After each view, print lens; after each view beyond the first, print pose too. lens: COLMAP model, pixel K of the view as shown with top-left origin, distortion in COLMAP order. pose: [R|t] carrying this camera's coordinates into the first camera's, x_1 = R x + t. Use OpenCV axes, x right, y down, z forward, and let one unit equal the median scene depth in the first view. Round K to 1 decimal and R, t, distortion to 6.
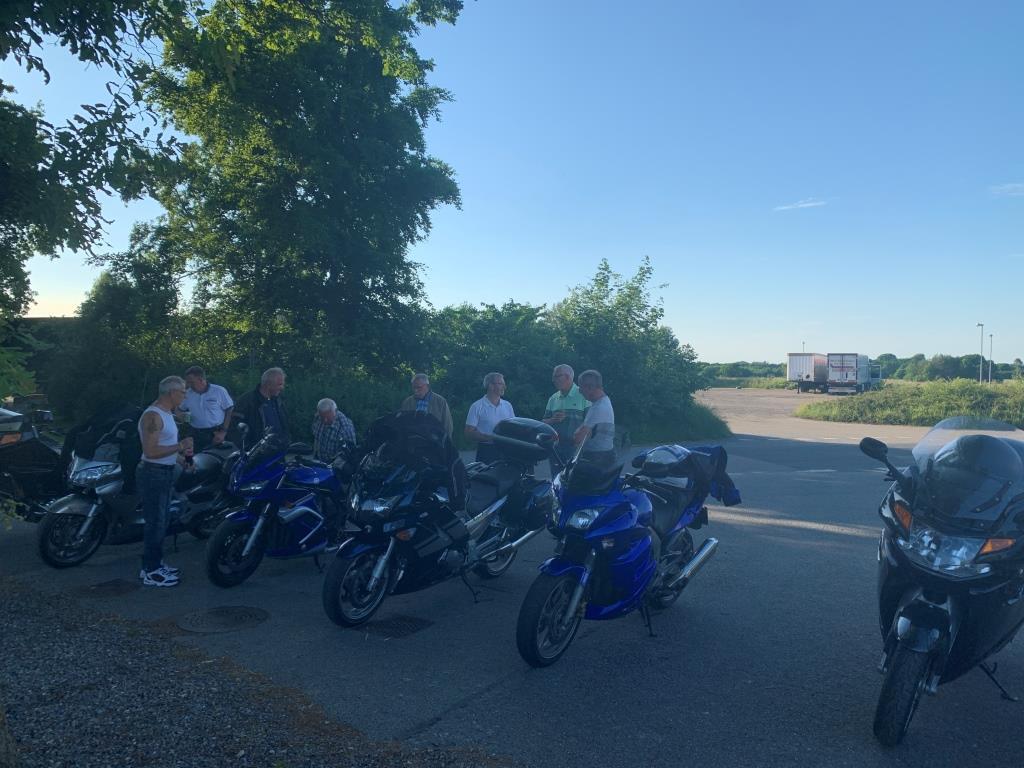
lens RADIAL K [[762.6, 0, 513.0], [0, 762.6, 386.5], [0, 0, 1]] dist [0.004457, -0.010198]
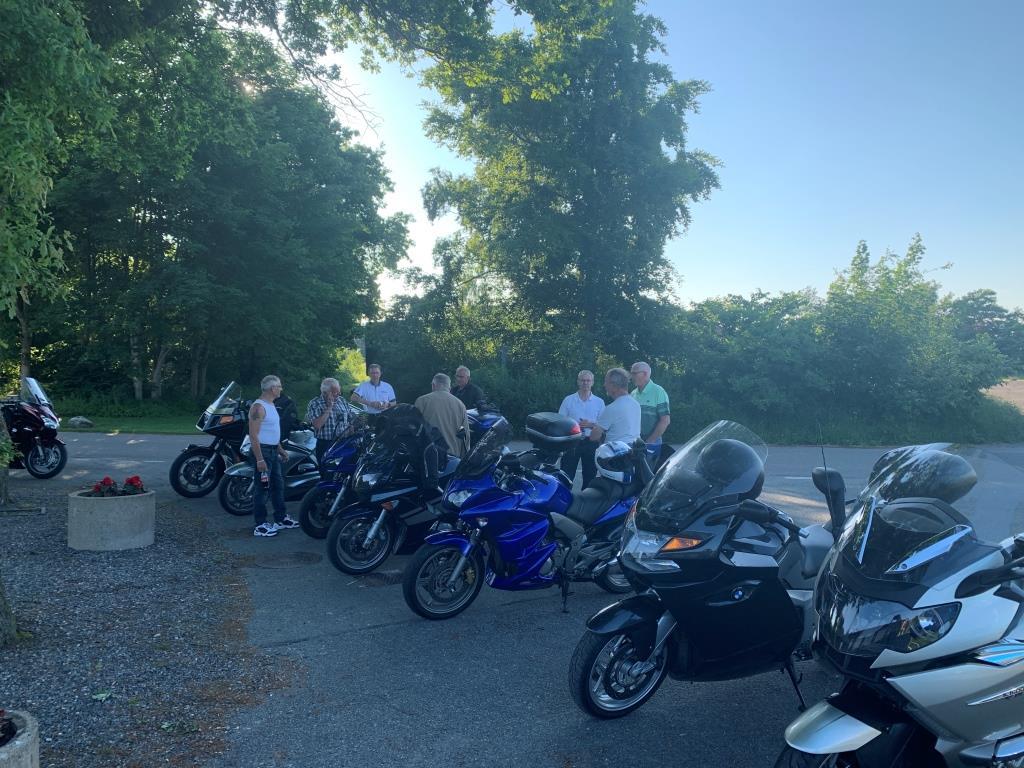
lens RADIAL K [[762.6, 0, 509.3], [0, 762.6, 381.7], [0, 0, 1]] dist [0.004457, -0.010198]
pose [[0.901787, 0.003940, -0.432164, 0.131756], [-0.001755, 0.999984, 0.005455, -0.002854], [0.432178, -0.004161, 0.901779, -0.006773]]
